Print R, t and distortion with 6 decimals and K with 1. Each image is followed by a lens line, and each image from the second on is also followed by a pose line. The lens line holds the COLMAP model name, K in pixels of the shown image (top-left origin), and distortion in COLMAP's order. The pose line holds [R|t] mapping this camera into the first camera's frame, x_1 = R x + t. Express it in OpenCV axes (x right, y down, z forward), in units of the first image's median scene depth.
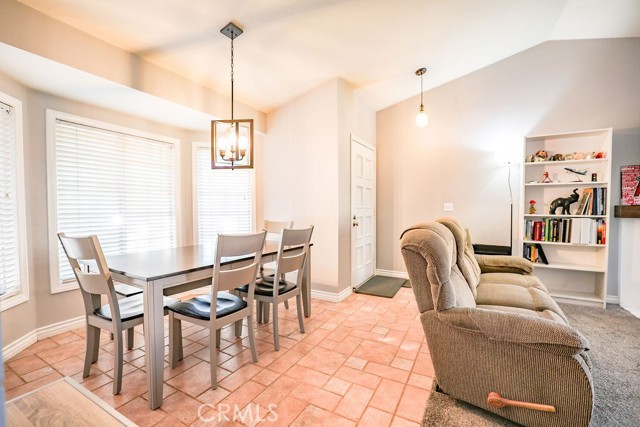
lens RADIAL K [[272.0, 0, 322.0], [0, 272.0, 214.1], [0, 0, 1]] dist [-0.036861, 0.011941]
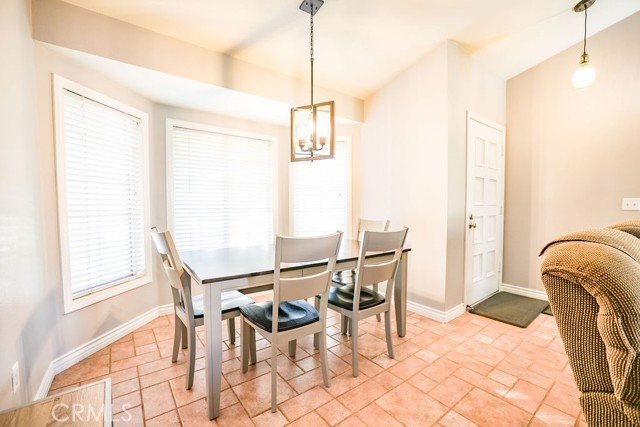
lens RADIAL K [[272.0, 0, 322.0], [0, 272.0, 214.1], [0, 0, 1]] dist [-0.036861, 0.011941]
pose [[0.917458, 0.017155, -0.397464, 0.056825], [-0.012119, 0.999811, 0.015179, -0.004703], [0.397649, -0.009109, 0.917492, 0.192500]]
